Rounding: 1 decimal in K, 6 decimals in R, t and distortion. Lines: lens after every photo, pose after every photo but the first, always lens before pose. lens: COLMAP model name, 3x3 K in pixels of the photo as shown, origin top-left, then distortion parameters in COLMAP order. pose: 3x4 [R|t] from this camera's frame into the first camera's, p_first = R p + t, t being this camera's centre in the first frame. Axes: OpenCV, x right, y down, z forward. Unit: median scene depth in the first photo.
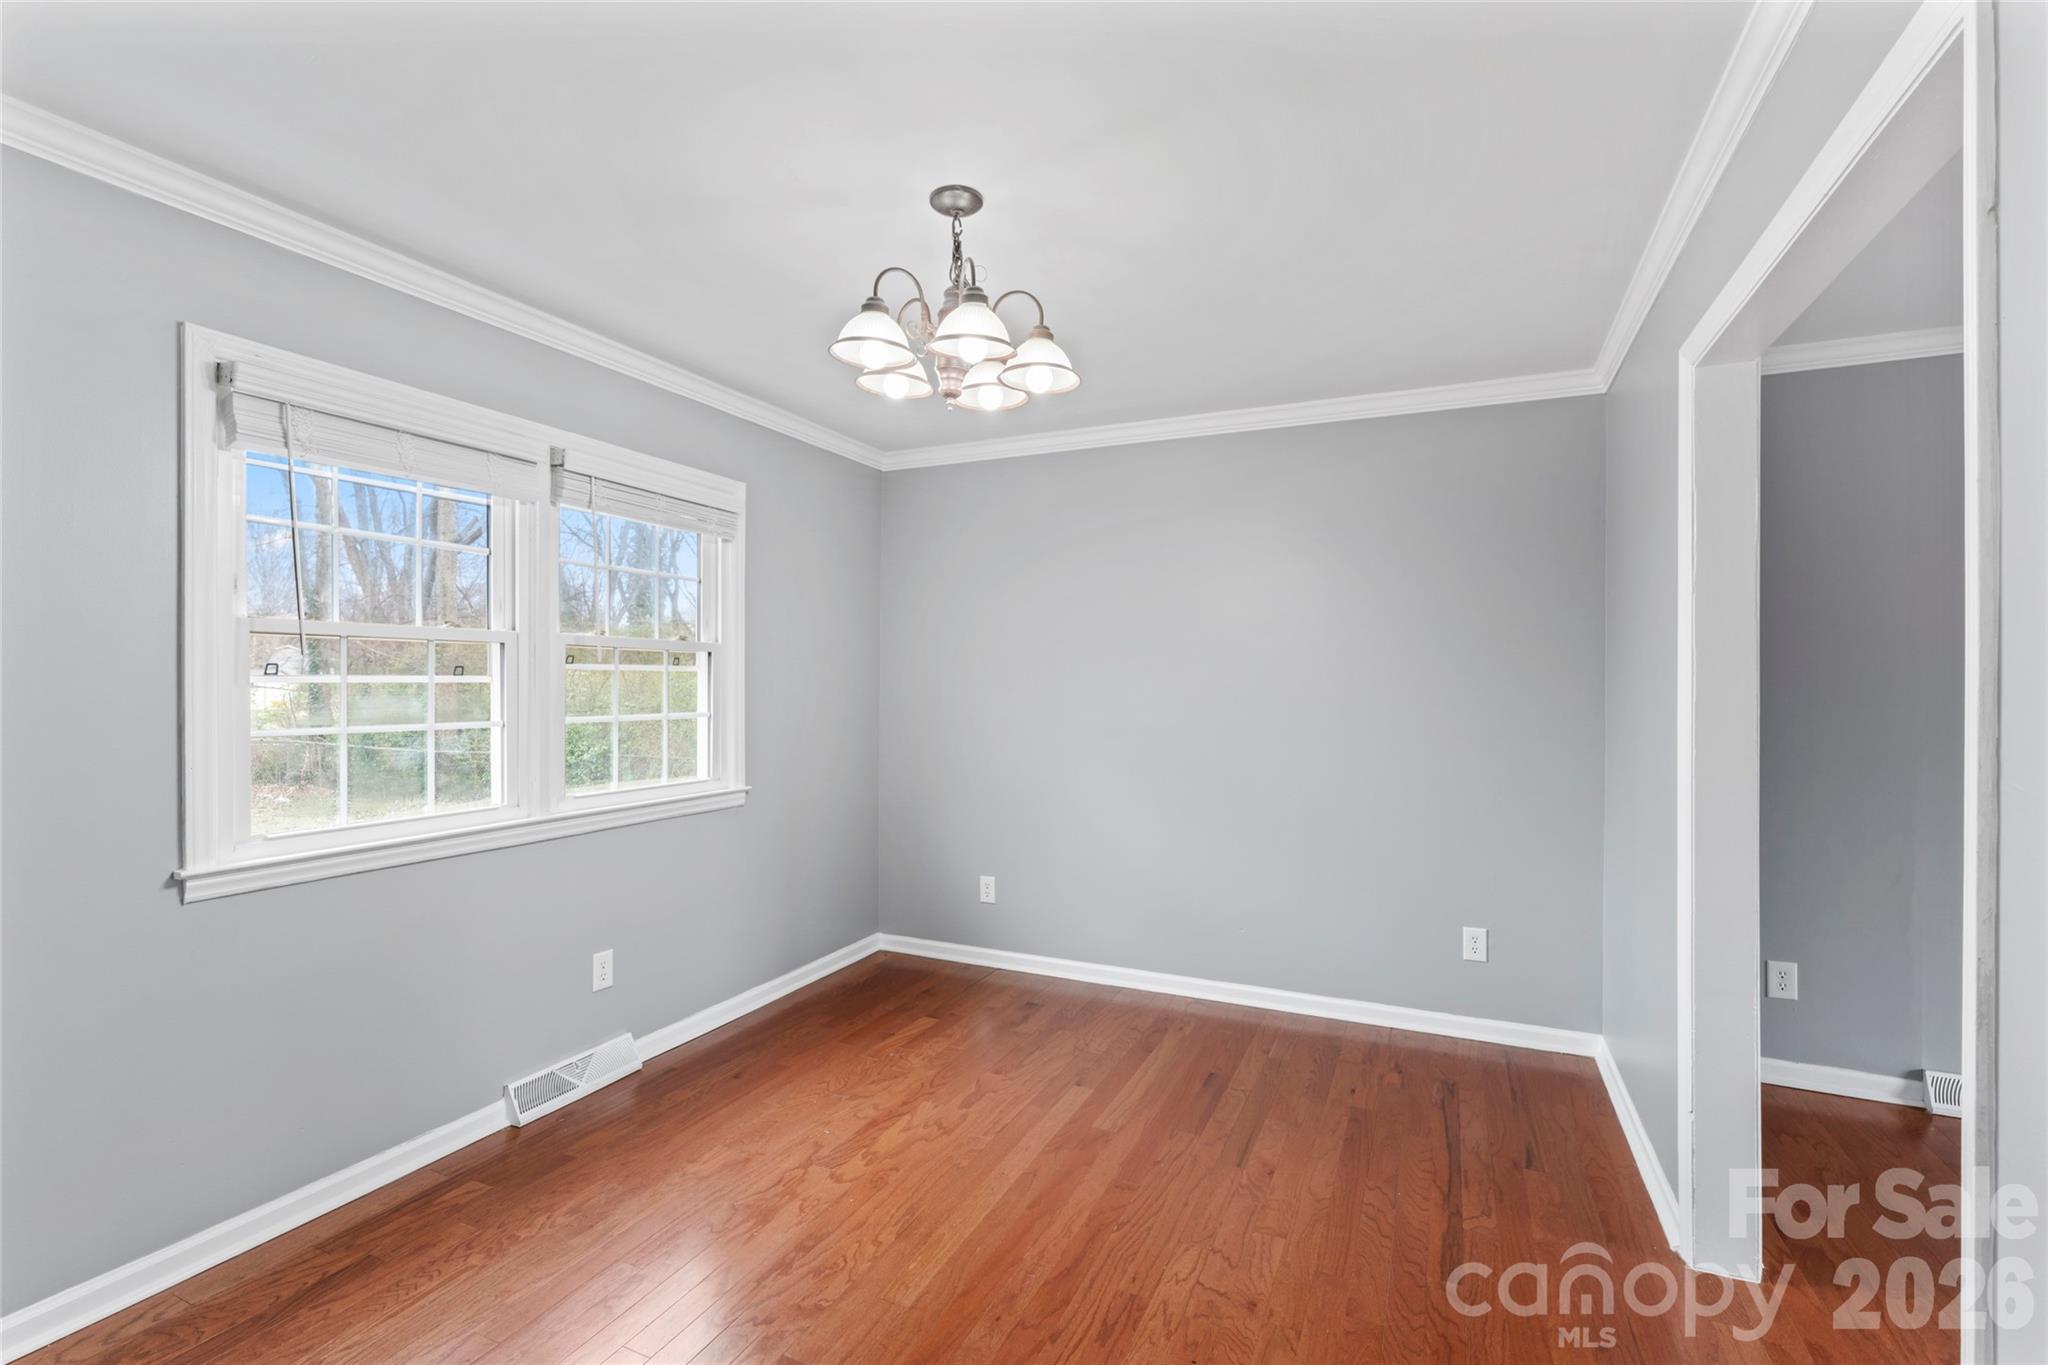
lens RADIAL K [[907.4, 0, 1024.0], [0, 907.4, 682.5], [0, 0, 1]] dist [0.000262, -0.000032]
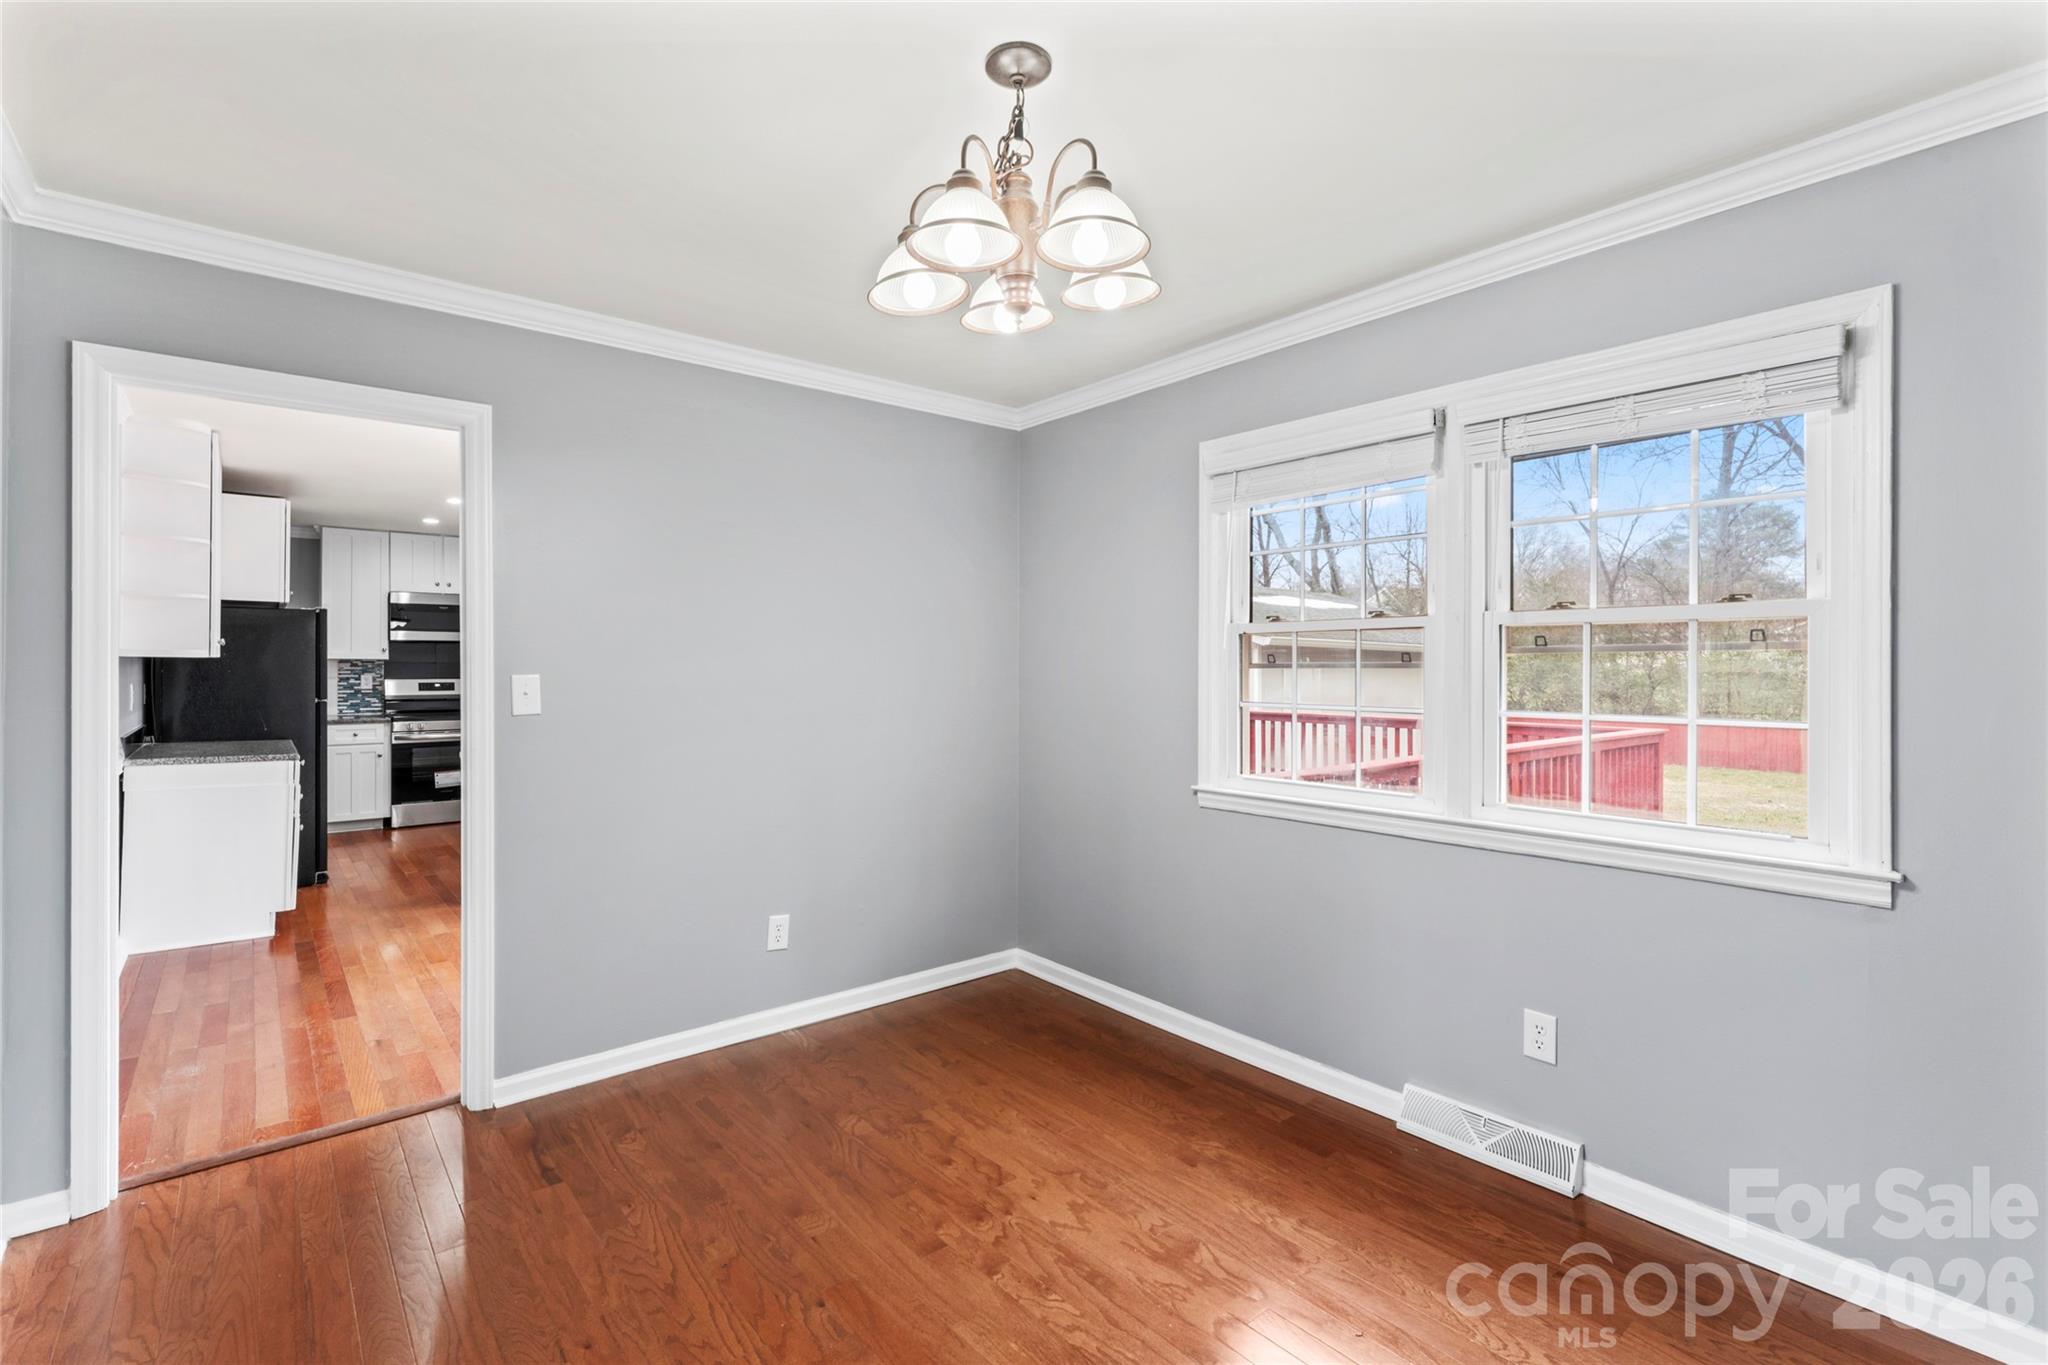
lens RADIAL K [[931.9, 0, 1019.2], [0, 931.9, 672.4], [0, 0, 1]] dist [-0.039541, 0.000010]
pose [[-0.437977, 0.001569, -0.898985, 0.579613], [-0.003517, 0.999988, 0.003458, 0.000514], [0.898979, 0.004676, -0.437966, 1.226480]]
